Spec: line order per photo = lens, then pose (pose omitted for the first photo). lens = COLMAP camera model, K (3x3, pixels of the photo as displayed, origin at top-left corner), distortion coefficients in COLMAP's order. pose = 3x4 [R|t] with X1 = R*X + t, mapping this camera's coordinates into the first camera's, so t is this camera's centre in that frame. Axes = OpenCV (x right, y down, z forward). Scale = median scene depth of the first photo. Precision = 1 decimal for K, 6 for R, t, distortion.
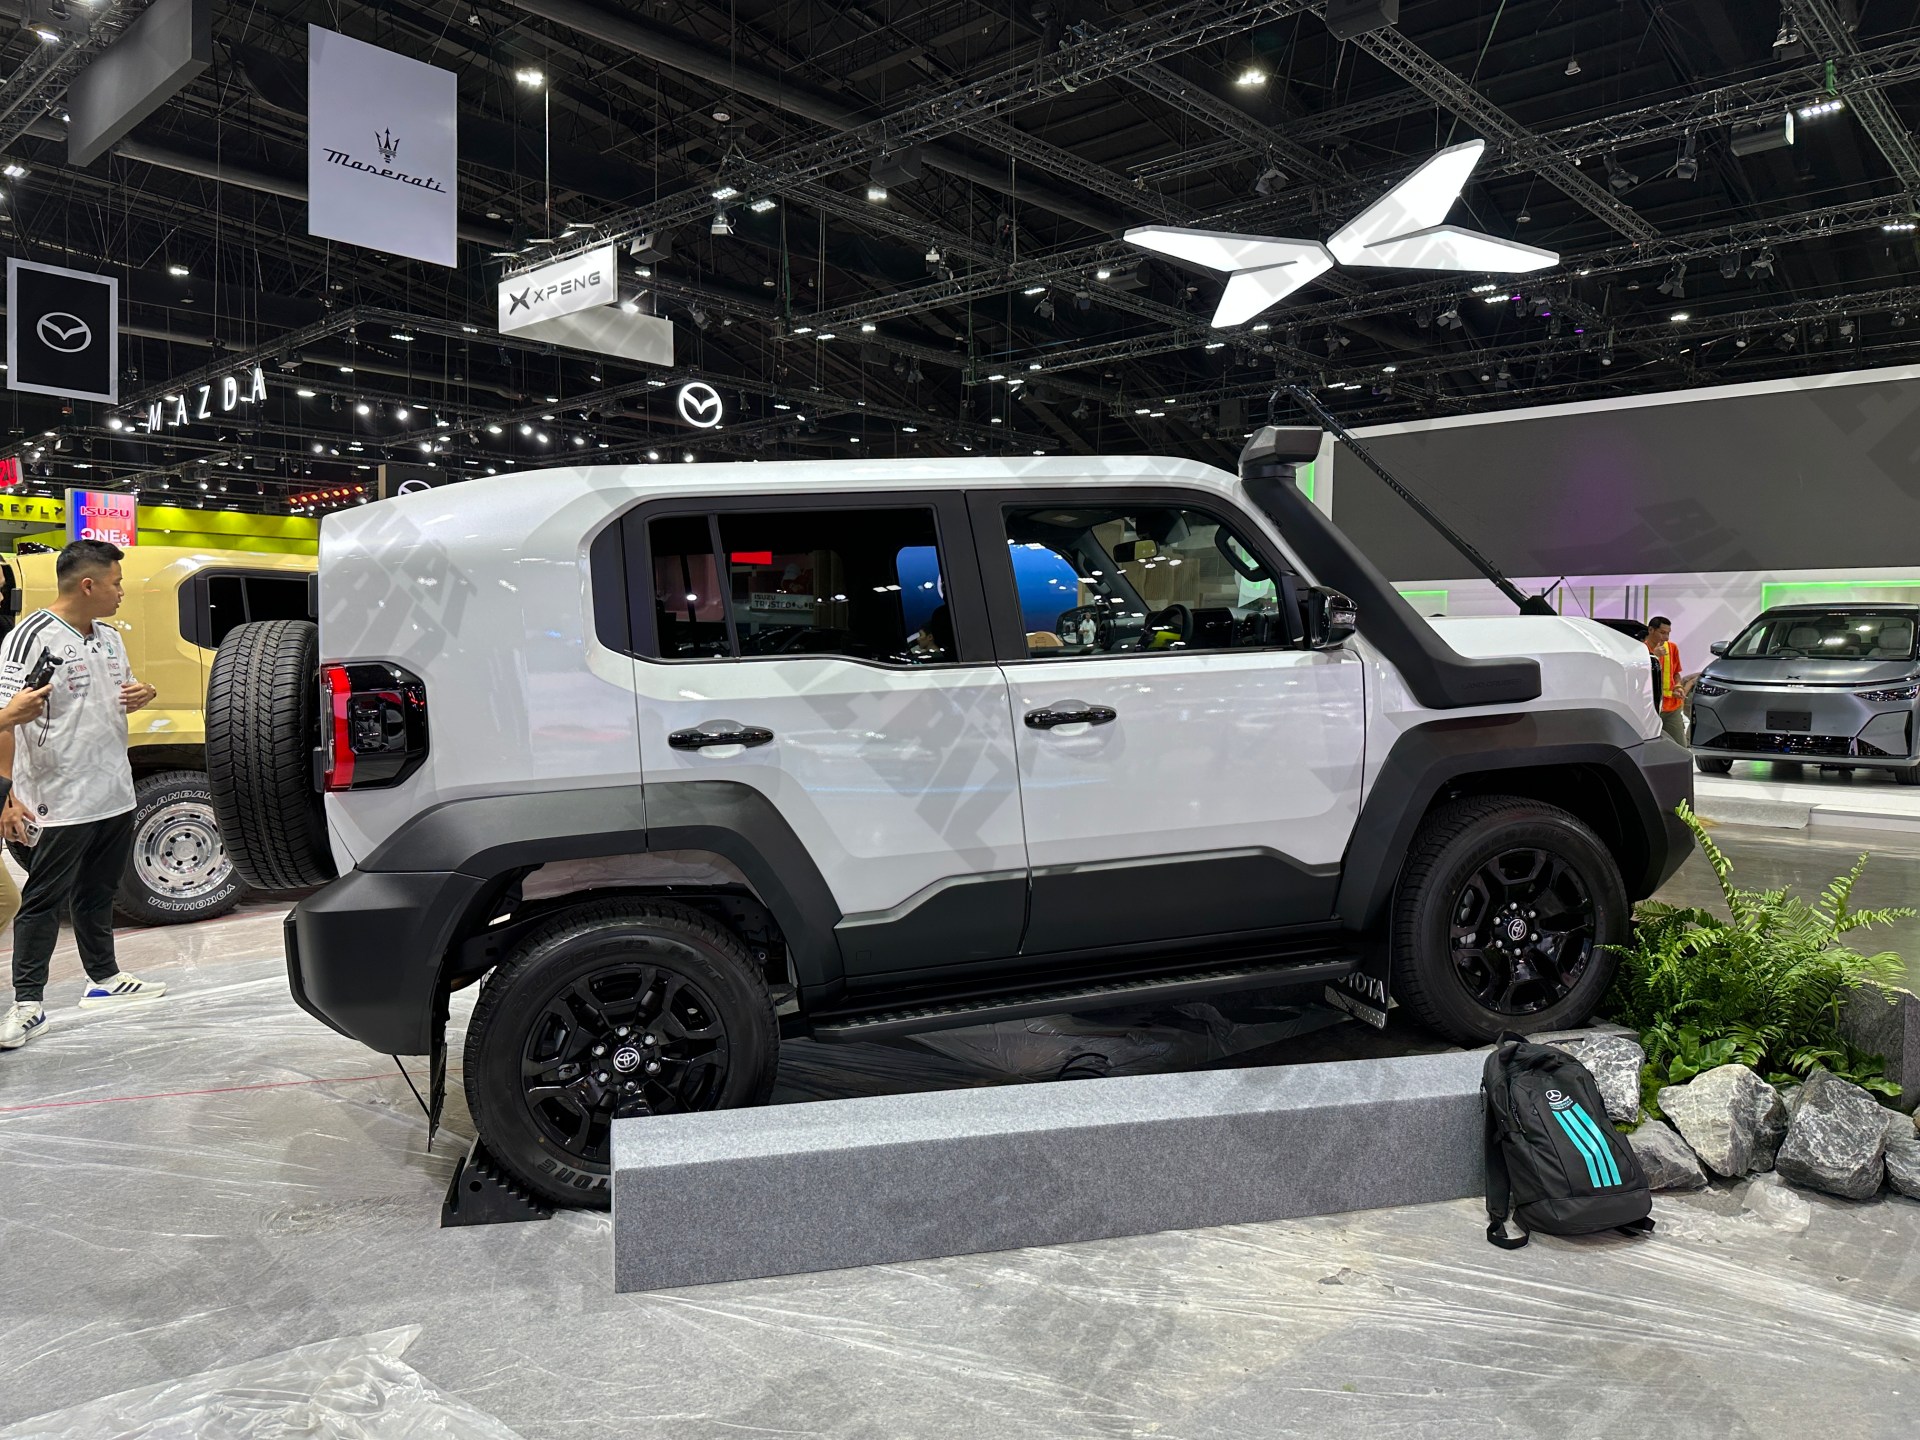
lens RADIAL K [[1366.6, 0, 960.0], [0, 1366.6, 720.0], [0, 0, 1]] dist [0.001842, -0.002142]
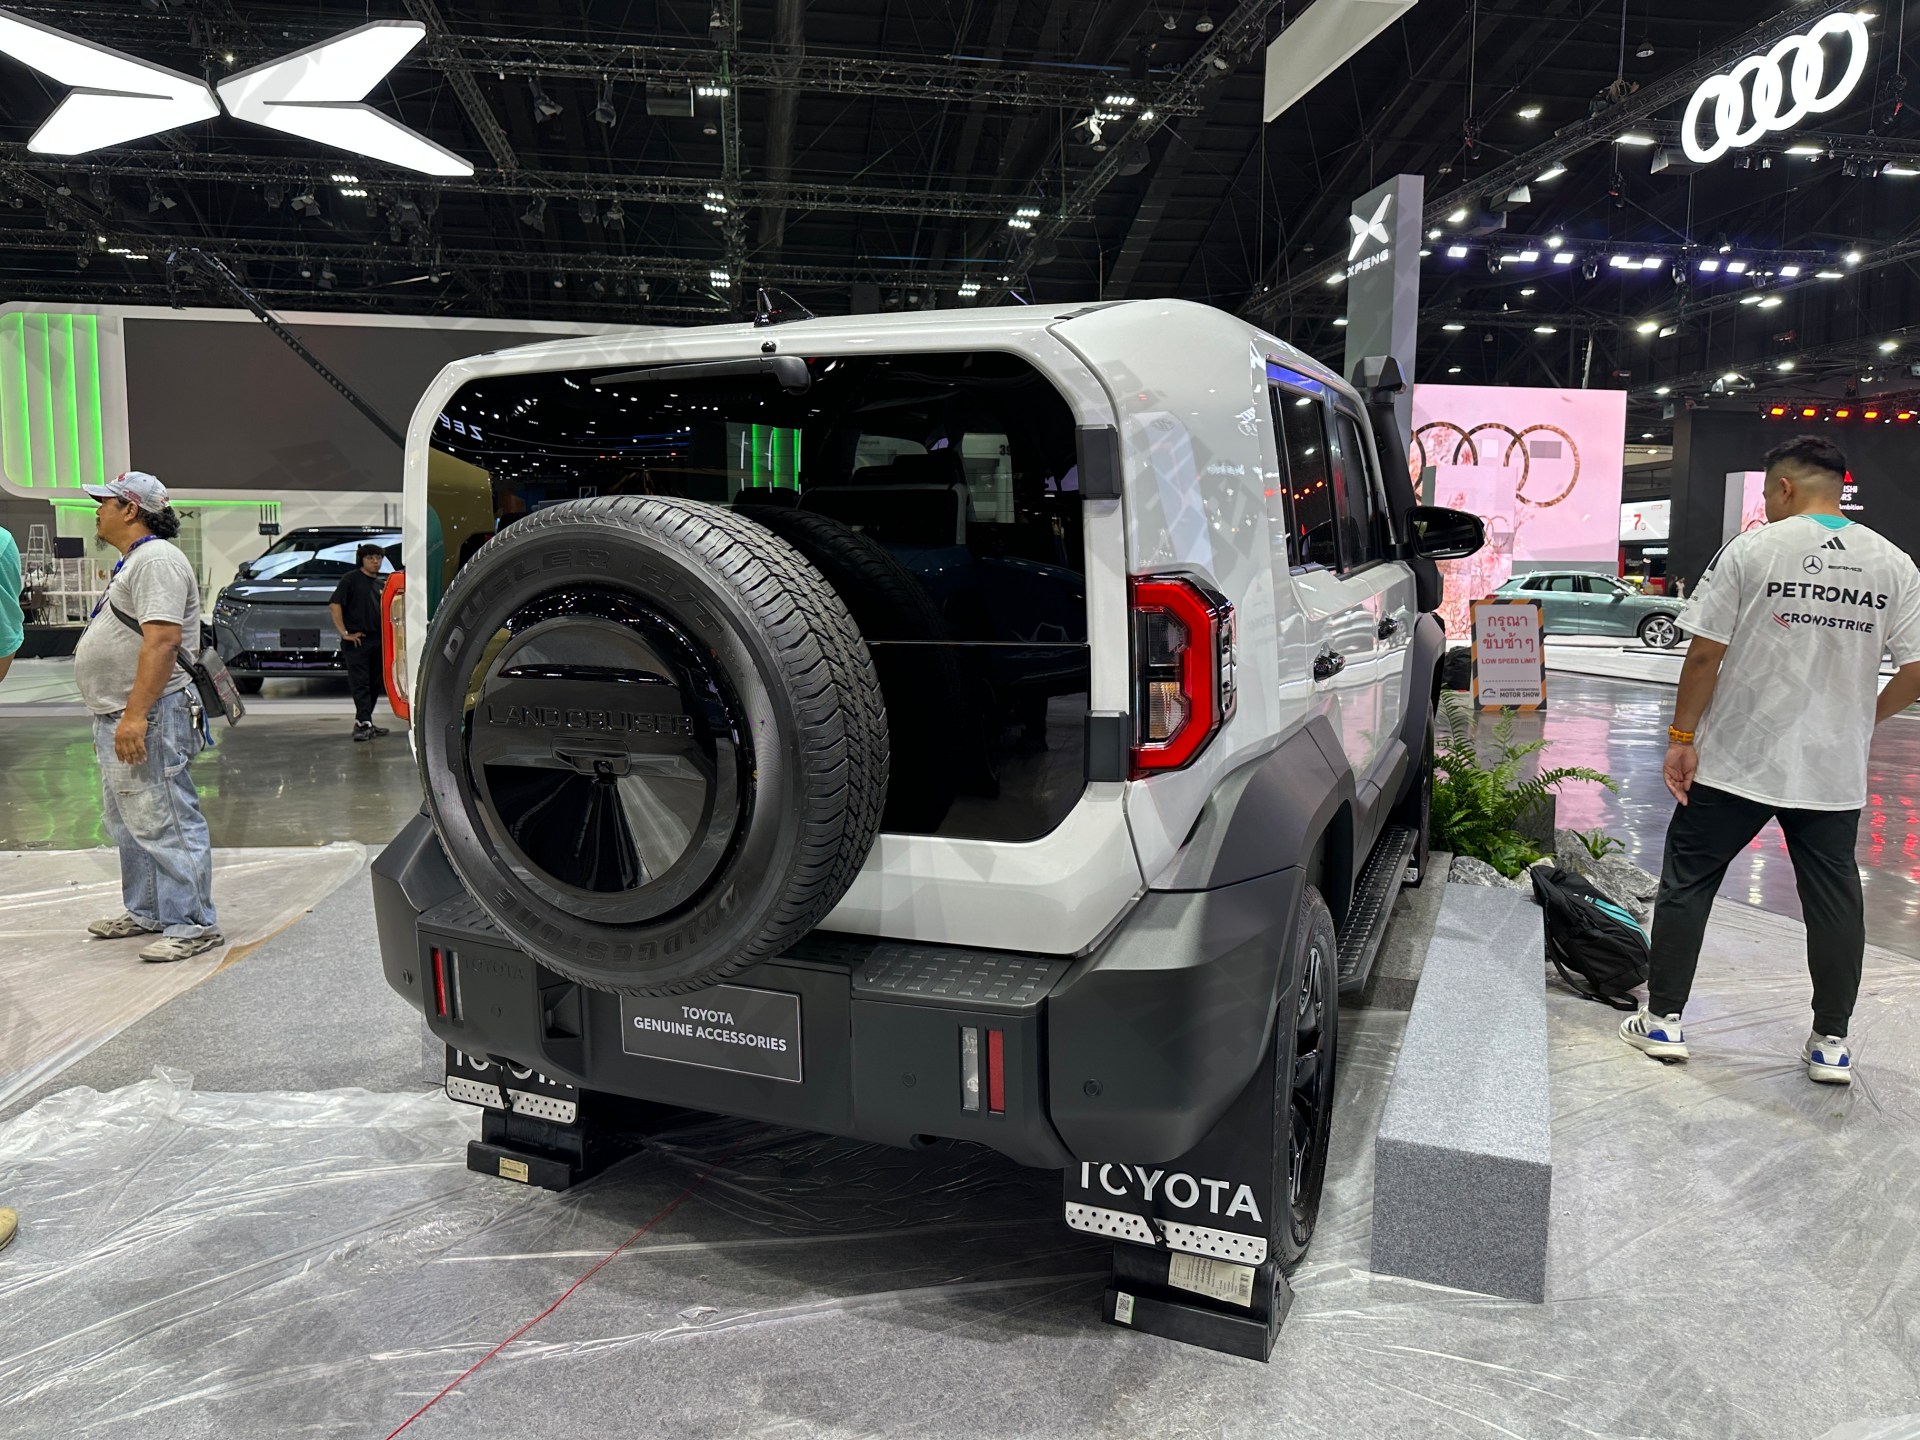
lens RADIAL K [[1366.6, 0, 960.0], [0, 1366.6, 720.0], [0, 0, 1]] dist [0.001842, -0.002142]
pose [[0.625792, -0.077597, 0.776121, -0.135159], [0.030786, 0.996721, 0.074830, -0.003538], [-0.779383, -0.022934, 0.626129, 0.093620]]
